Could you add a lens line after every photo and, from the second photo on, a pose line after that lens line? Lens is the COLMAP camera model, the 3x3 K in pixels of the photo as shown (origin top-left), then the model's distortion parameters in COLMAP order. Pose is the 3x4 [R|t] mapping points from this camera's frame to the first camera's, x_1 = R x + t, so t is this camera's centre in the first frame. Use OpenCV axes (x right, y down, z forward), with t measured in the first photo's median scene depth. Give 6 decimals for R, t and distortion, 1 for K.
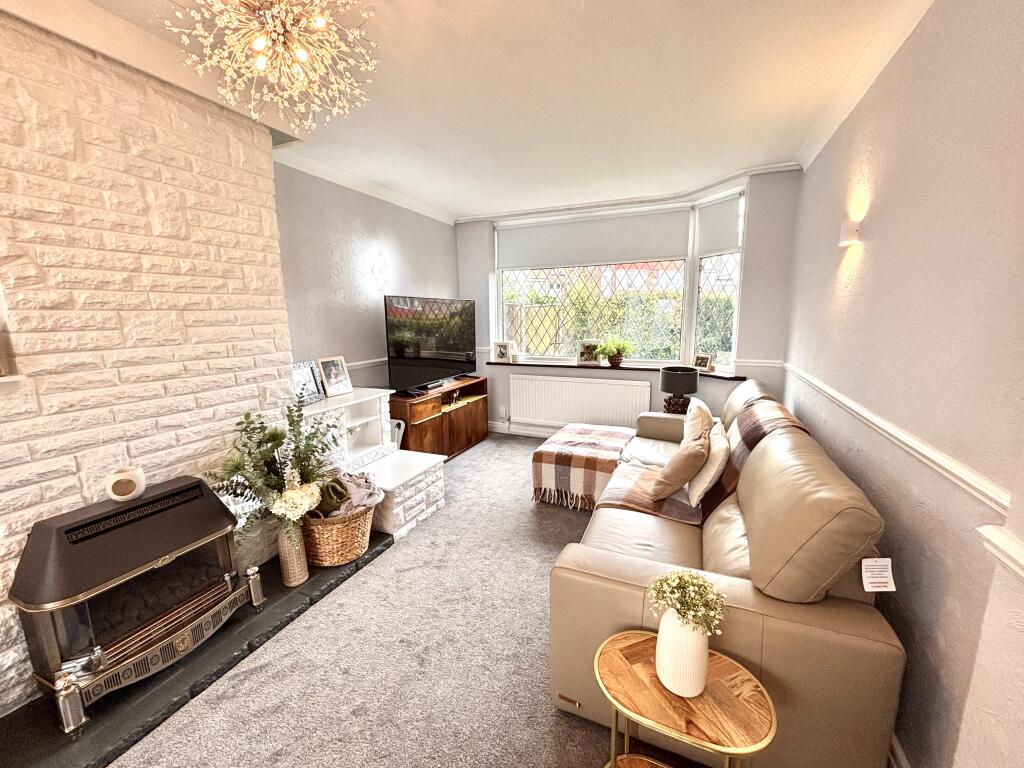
lens RADIAL K [[412.8, 0, 513.3], [0, 412.8, 383.5], [0, 0, 1]] dist [0.000970, -0.000050]
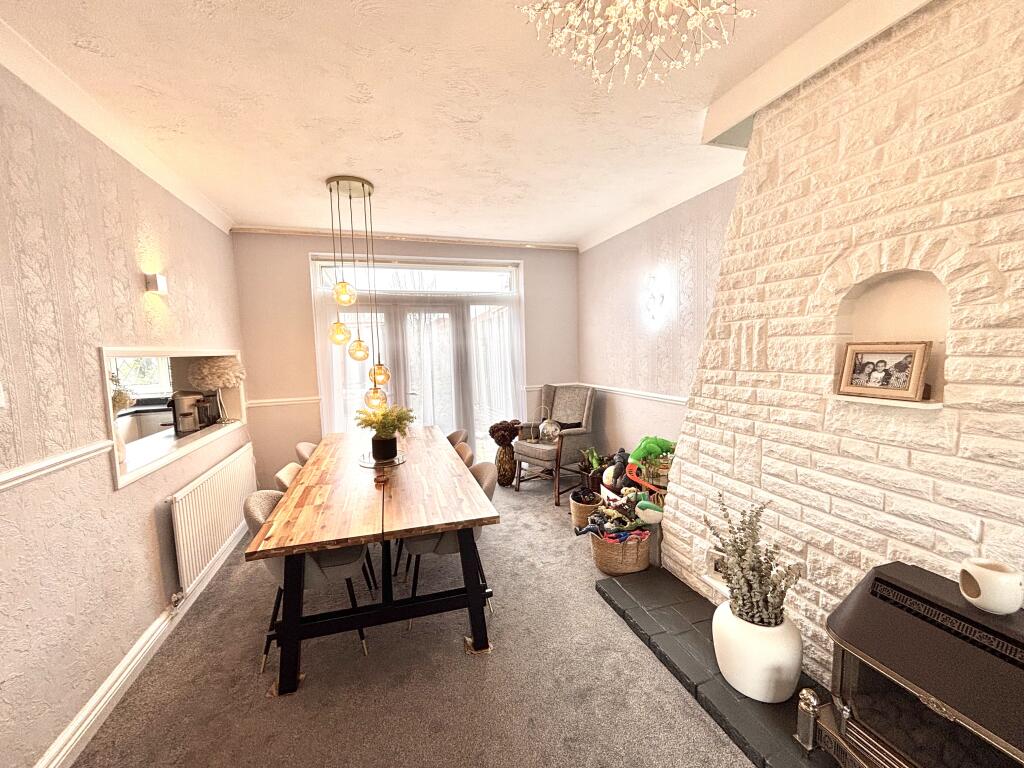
lens RADIAL K [[412.8, 0, 513.2], [0, 412.8, 384.8], [0, 0, 1]] dist [0.000970, -0.000050]
pose [[-0.751353, 0.086955, -0.654147, 0.055275], [-0.080625, 0.971758, 0.221780, -0.173230], [0.654957, 0.219376, -0.723122, 0.983661]]
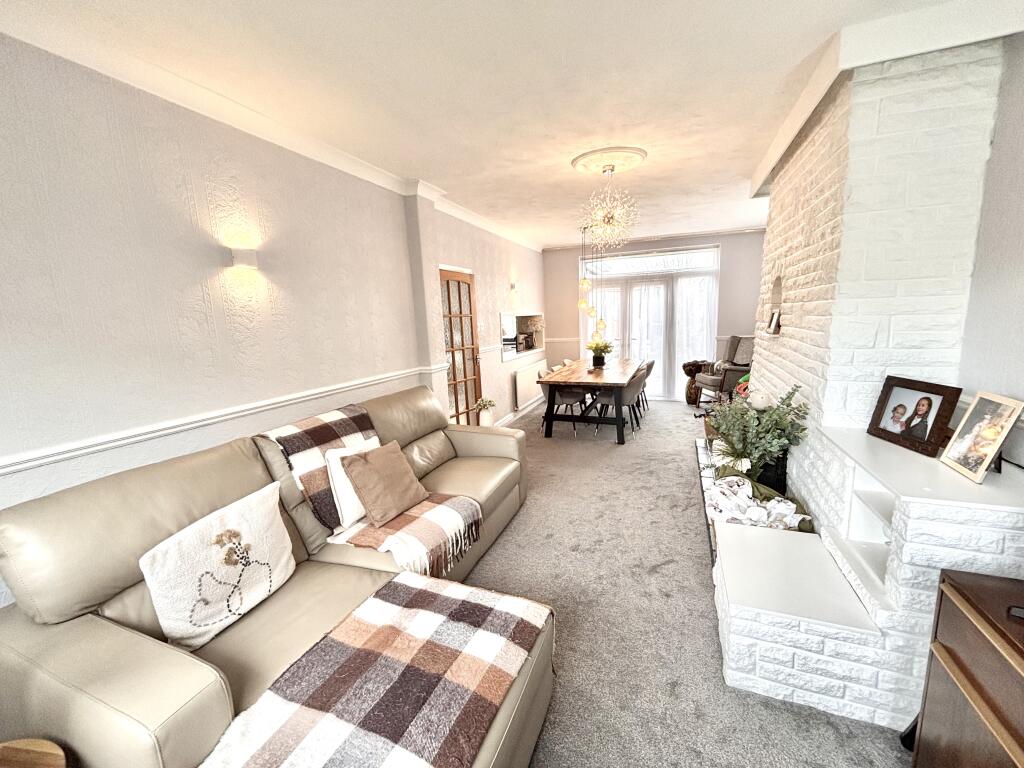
lens RADIAL K [[412.8, 0, 513.2], [0, 412.8, 385.7], [0, 0, 1]] dist [0.000970, -0.000050]
pose [[-0.998167, 0.052496, -0.030120, 0.190646], [0.039609, 0.942894, 0.330729, -0.482162], [0.045762, 0.328930, -0.943245, 2.805430]]
